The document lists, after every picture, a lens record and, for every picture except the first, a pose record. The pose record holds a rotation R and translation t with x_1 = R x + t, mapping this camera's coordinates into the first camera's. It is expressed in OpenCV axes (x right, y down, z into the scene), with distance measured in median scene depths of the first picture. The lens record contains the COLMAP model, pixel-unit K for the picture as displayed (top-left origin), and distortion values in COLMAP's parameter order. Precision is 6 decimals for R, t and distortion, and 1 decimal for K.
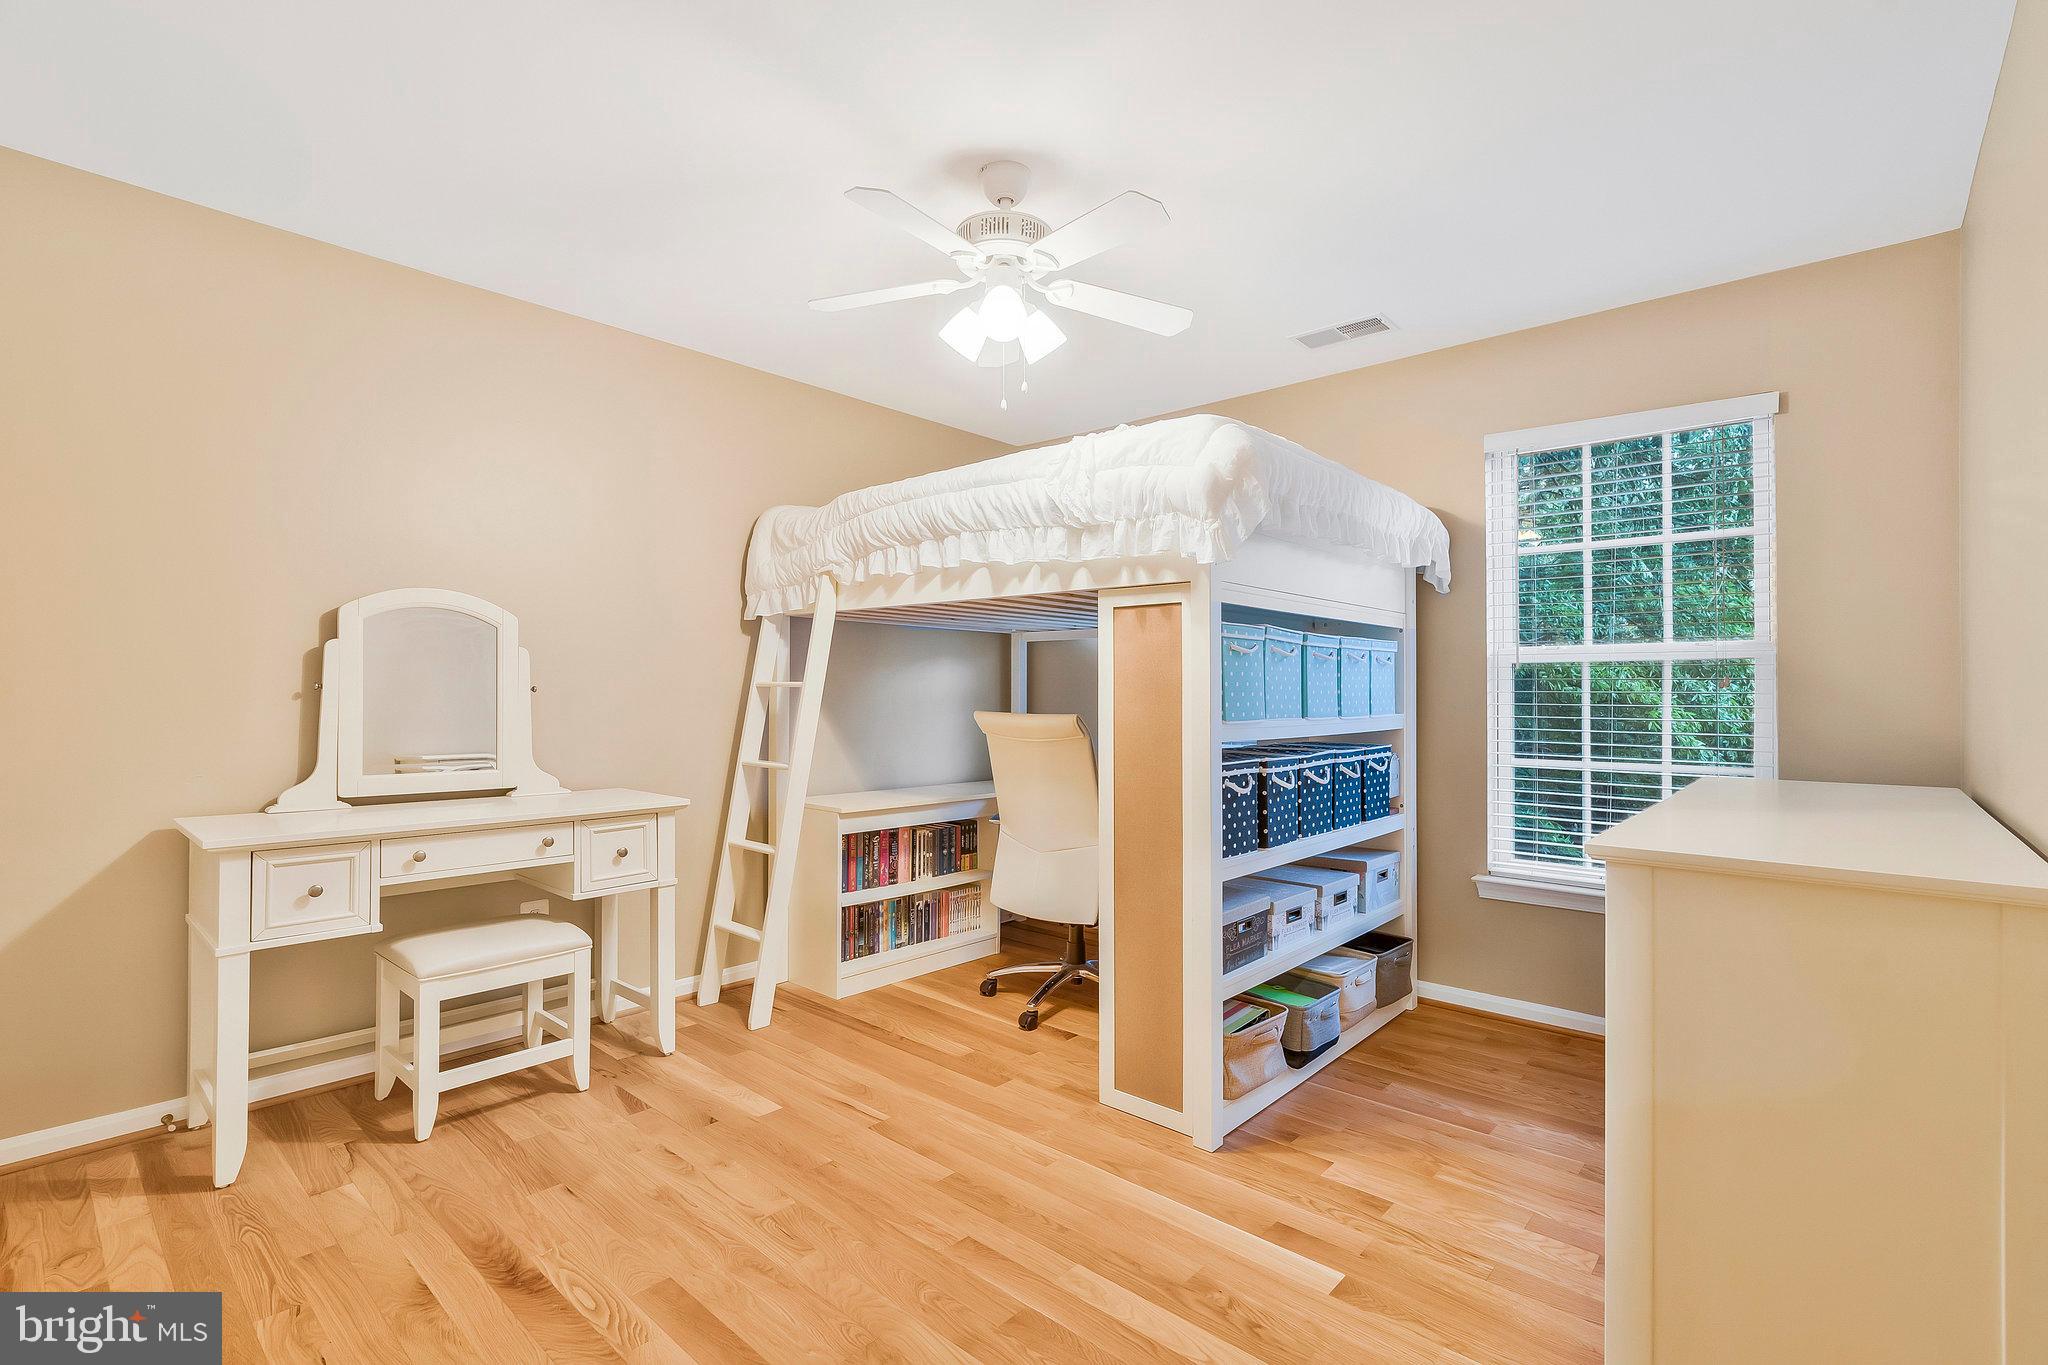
lens RADIAL K [[940.8, 0, 1024.0], [0, 940.8, 682.5], [0, 0, 1]] dist [-0.000744, 0.000450]
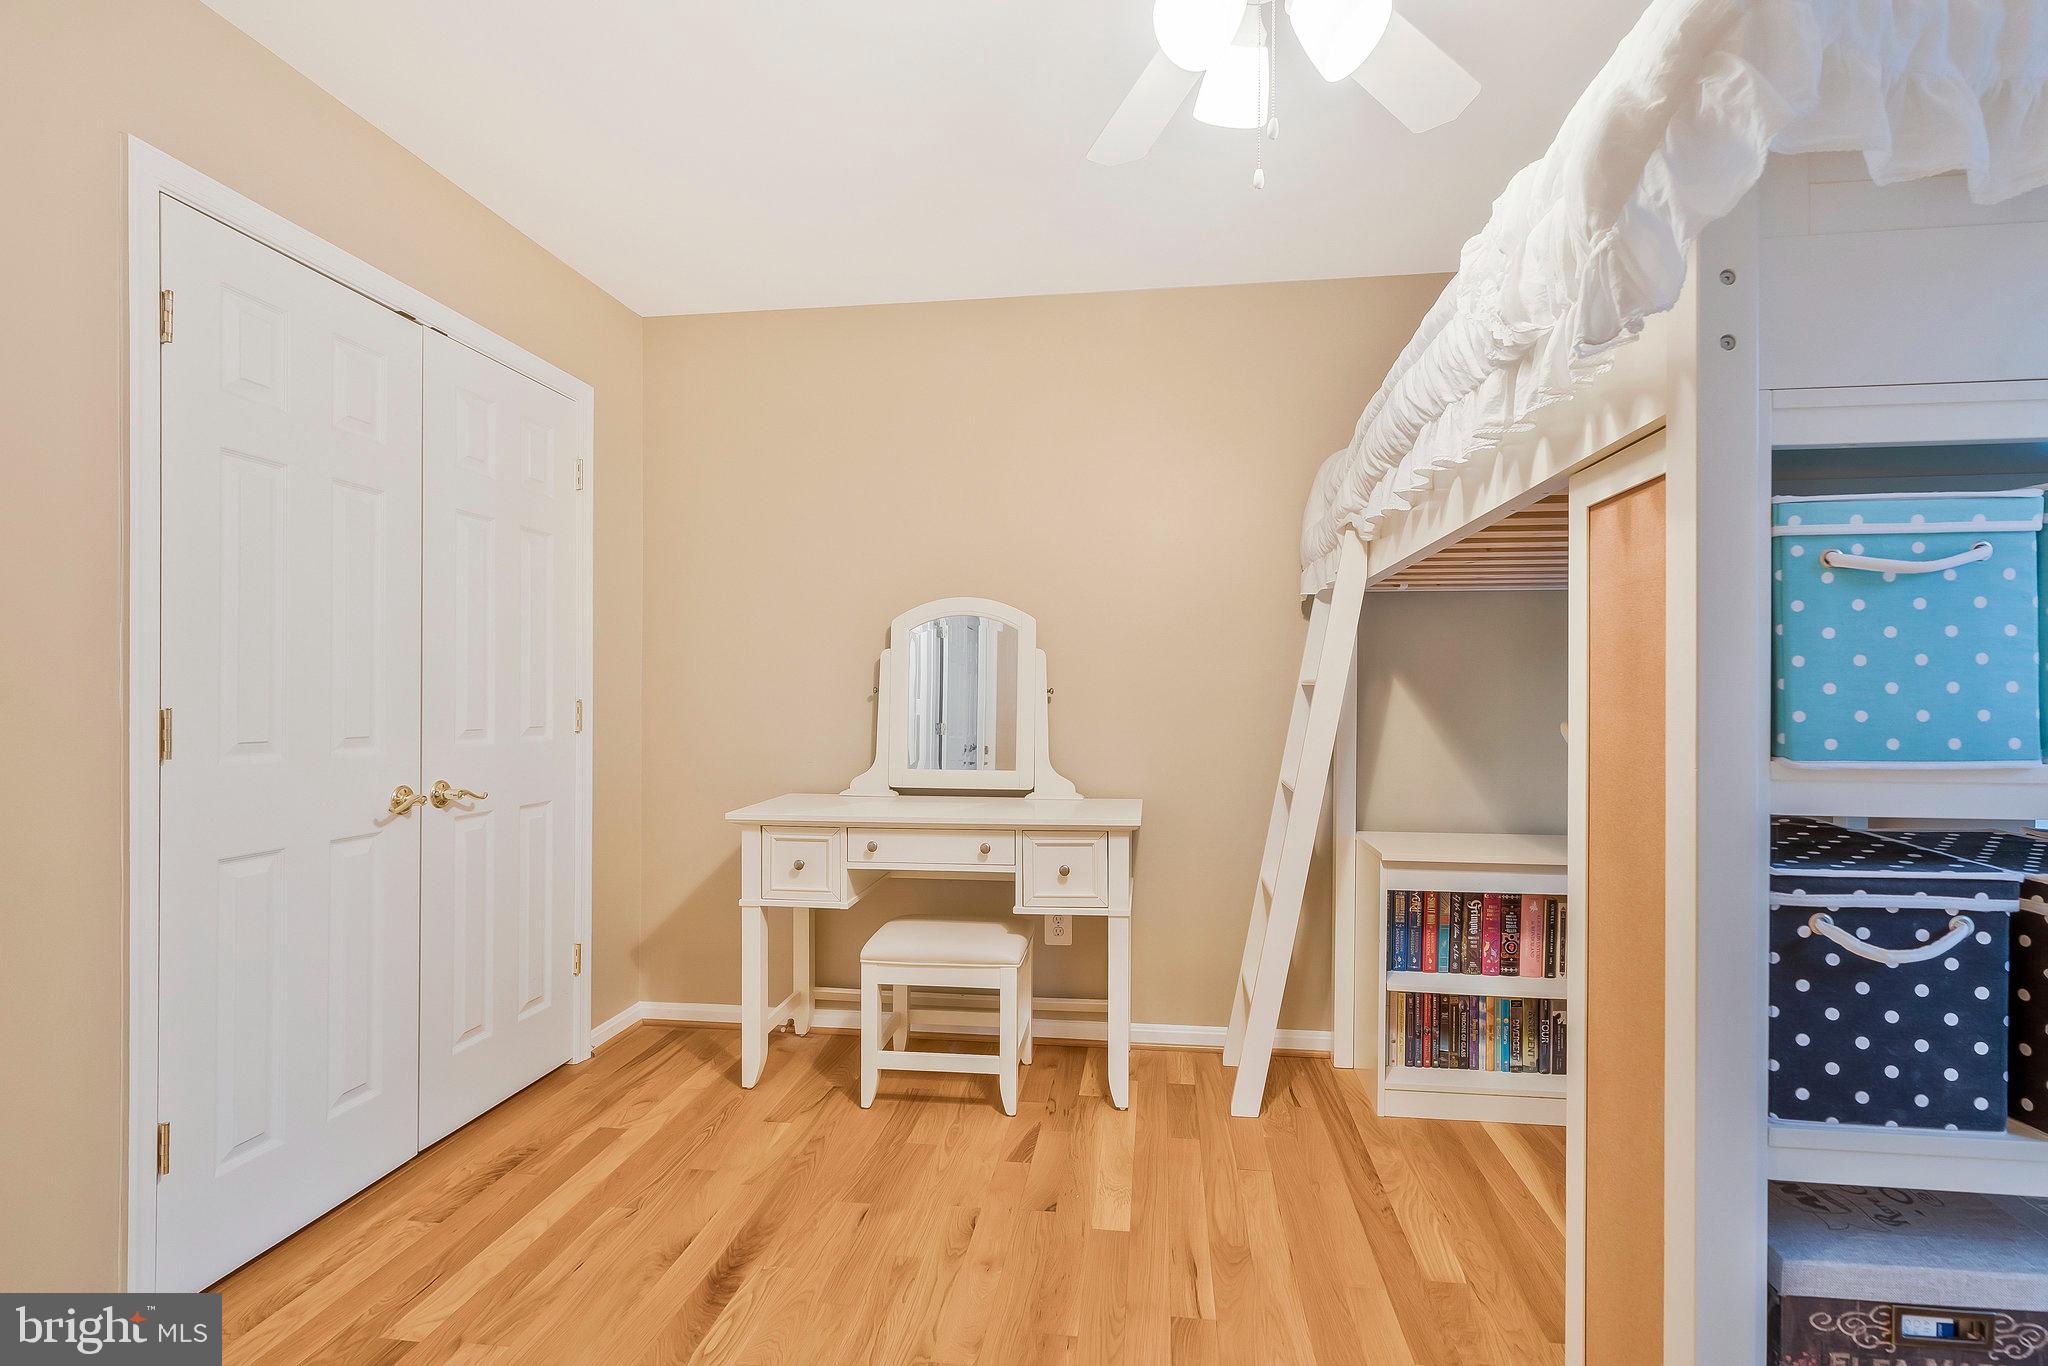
lens RADIAL K [[941.8, 0, 1027.2], [0, 941.8, 708.3], [0, 0, 1]] dist [-0.003303, 0.000164]
pose [[0.566862, 0.006390, -0.823788, 0.317460], [0.013844, 0.999755, 0.017282, 0.008602], [0.823696, -0.021201, 0.566635, 0.485536]]
